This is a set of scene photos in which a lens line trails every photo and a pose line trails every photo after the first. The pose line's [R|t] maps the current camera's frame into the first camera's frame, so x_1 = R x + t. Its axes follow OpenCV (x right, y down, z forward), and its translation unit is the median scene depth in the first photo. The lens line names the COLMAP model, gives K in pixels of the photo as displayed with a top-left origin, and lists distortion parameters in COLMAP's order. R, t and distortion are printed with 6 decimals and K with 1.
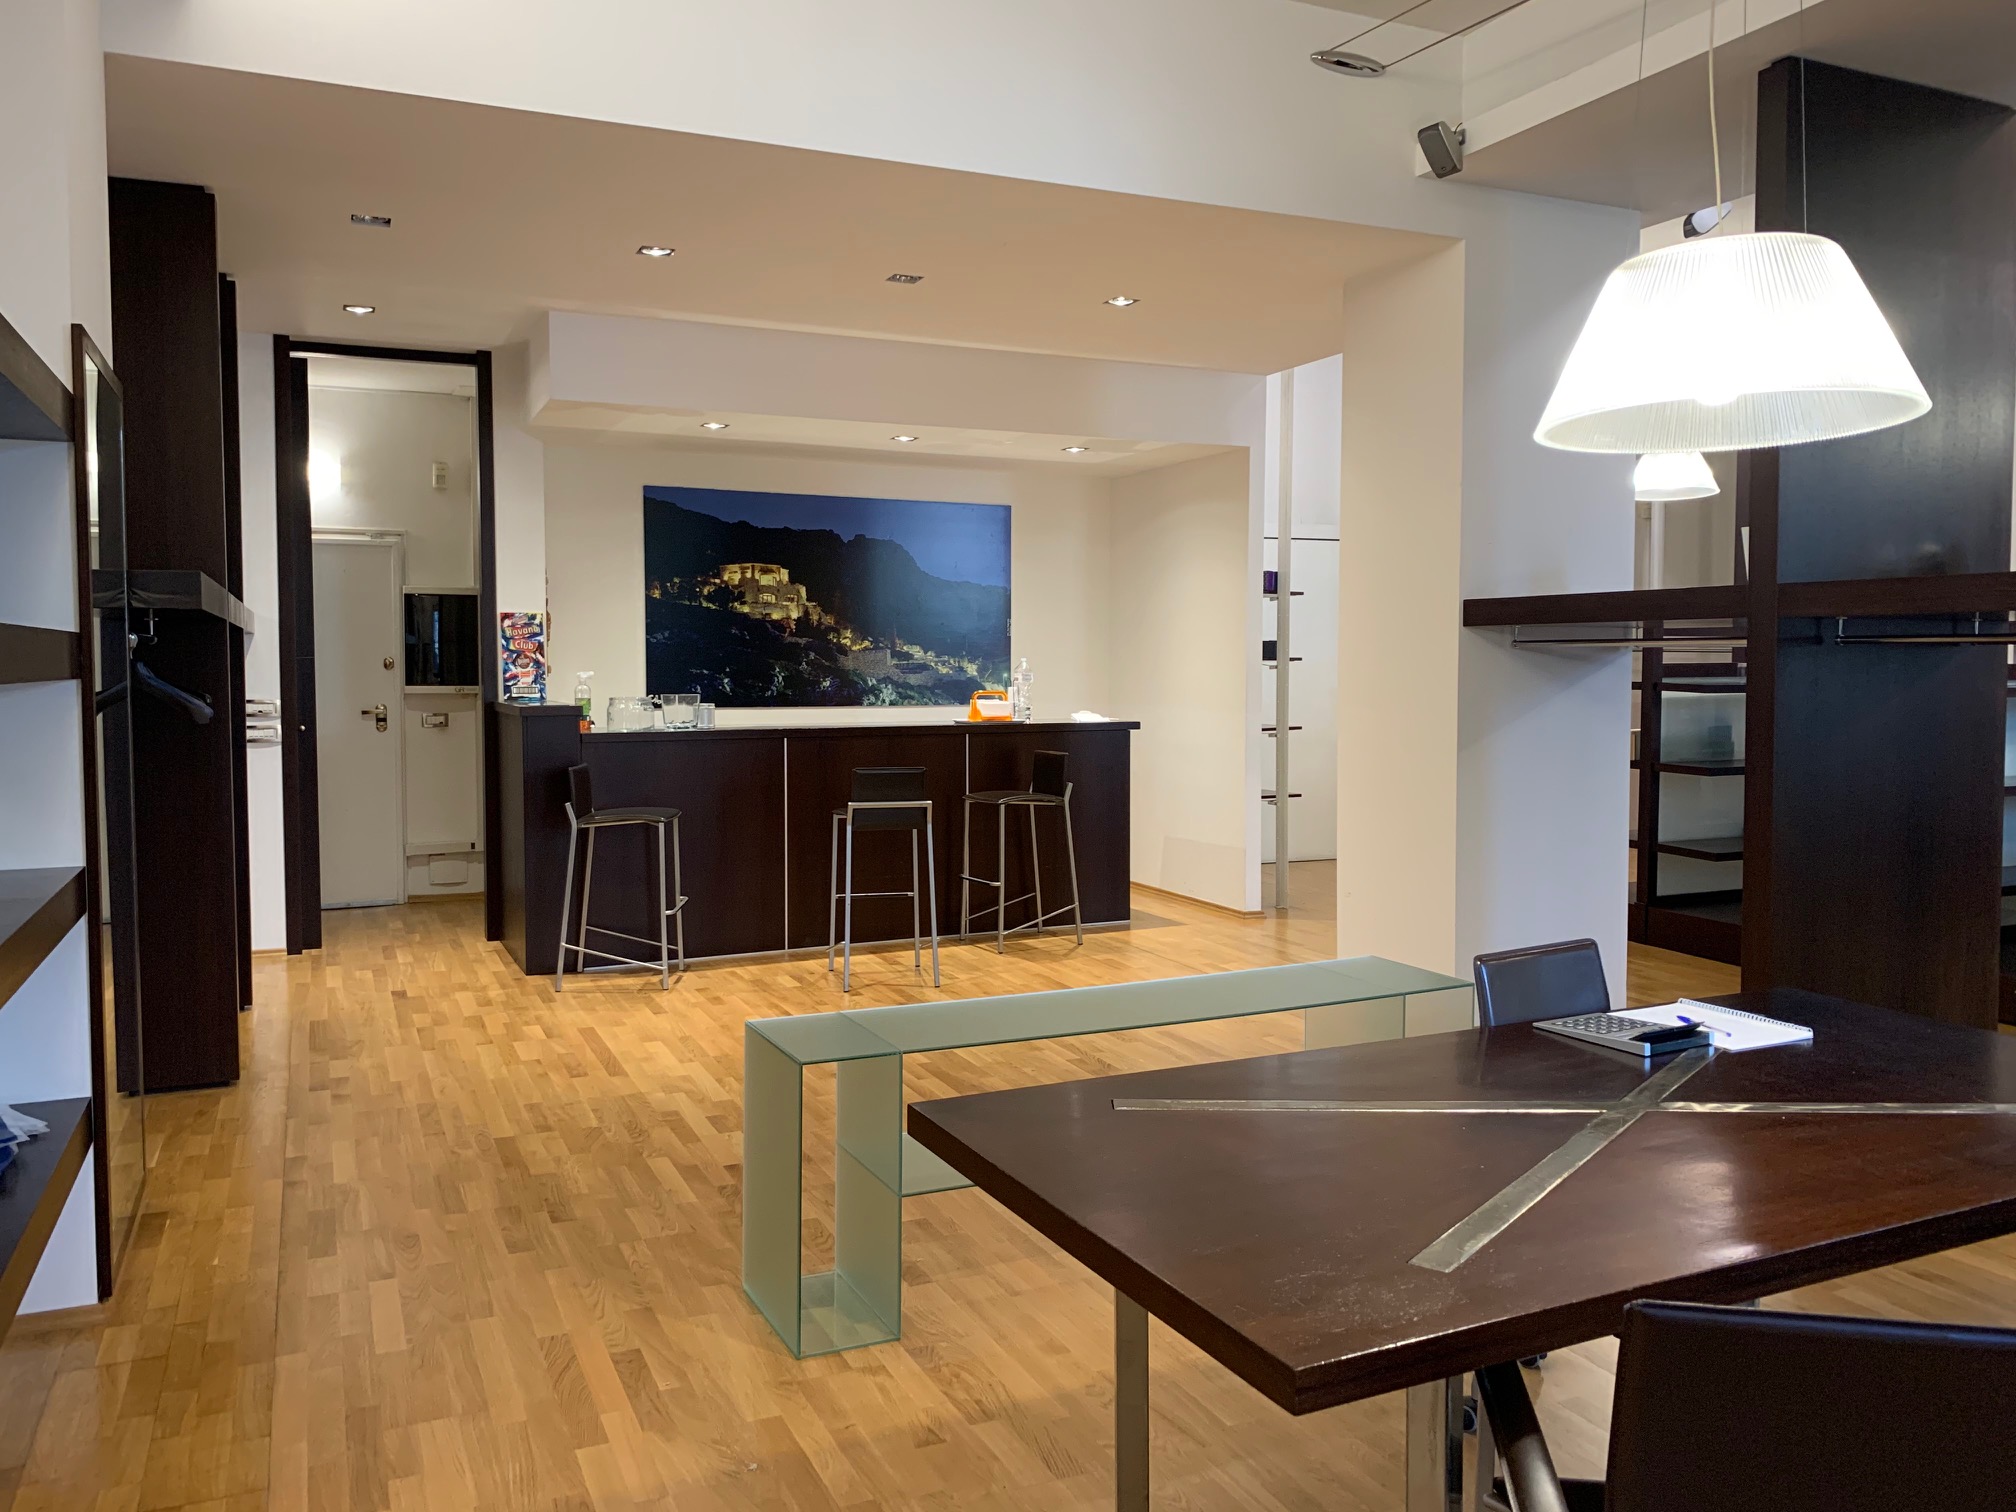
lens RADIAL K [[1526.3, 0, 1024.2], [0, 1526.3, 747.1], [0, 0, 1]] dist [0.038149, -0.048291]
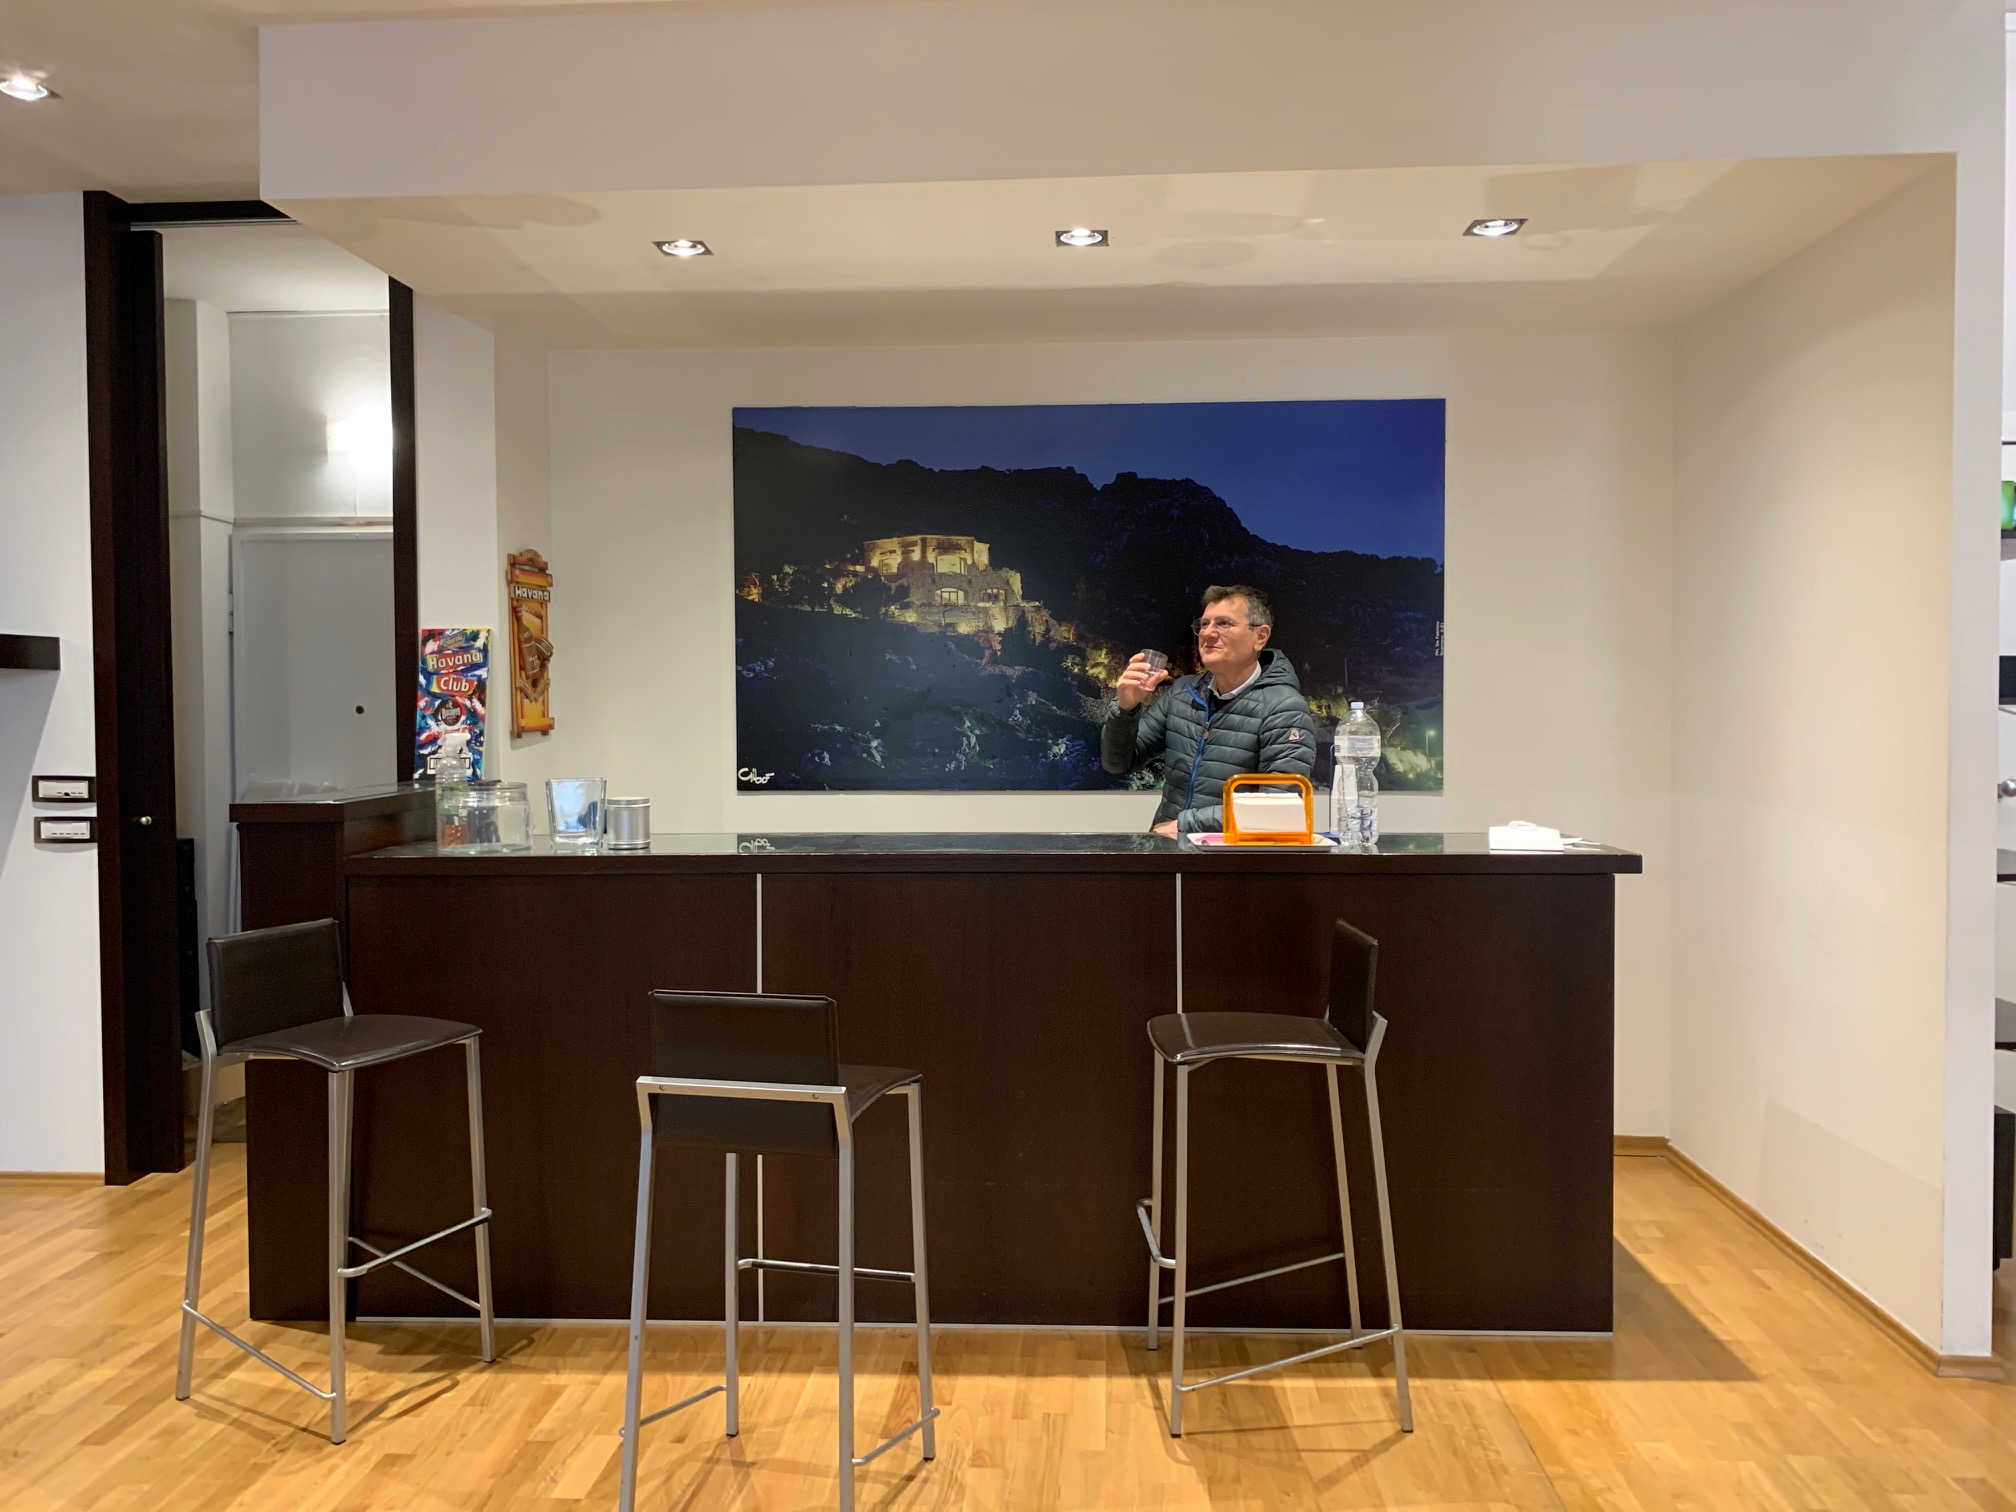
lens RADIAL K [[1526.3, 0, 1005.8], [0, 1526.3, 744.6], [0, 0, 1]] dist [0.038149, -0.048291]
pose [[0.879115, 0.011081, -0.476480, 0.117690], [-0.022202, 0.999597, -0.017716, -0.034111], [0.476092, 0.026153, 0.879007, 0.524856]]
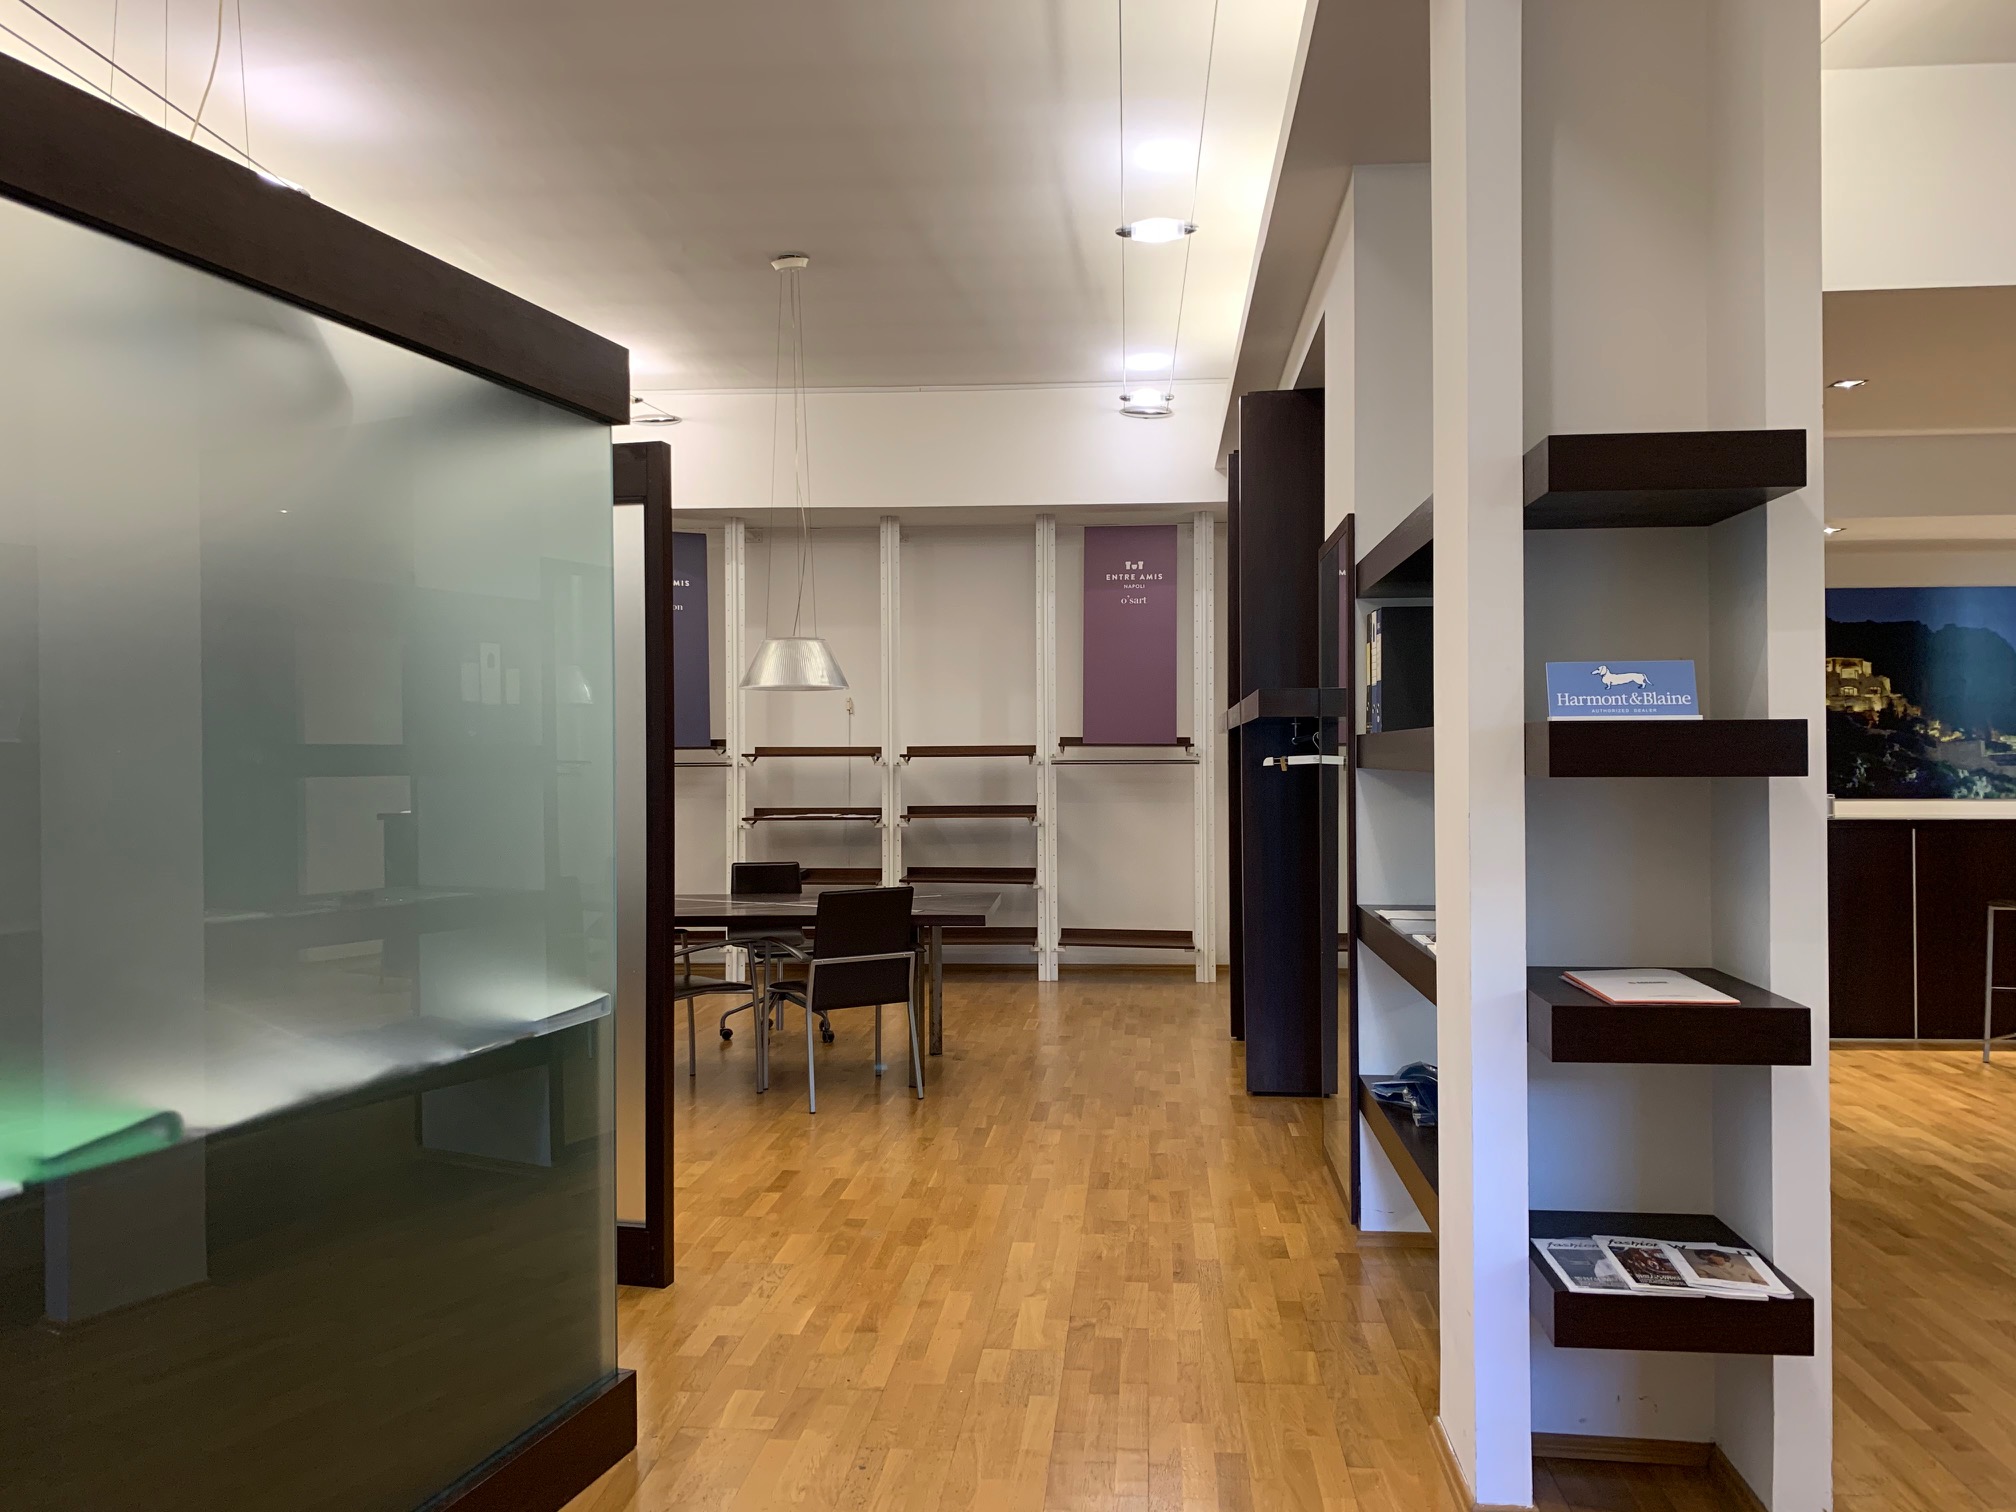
lens RADIAL K [[1526.3, 0, 1000.7], [0, 1526.3, 753.7], [0, 0, 1]] dist [0.038149, -0.048291]
pose [[0.858634, -0.002763, -0.512581, -0.129621], [-0.025157, 0.998553, -0.047524, 0.006671], [0.511971, 0.053701, 0.857323, -0.161164]]
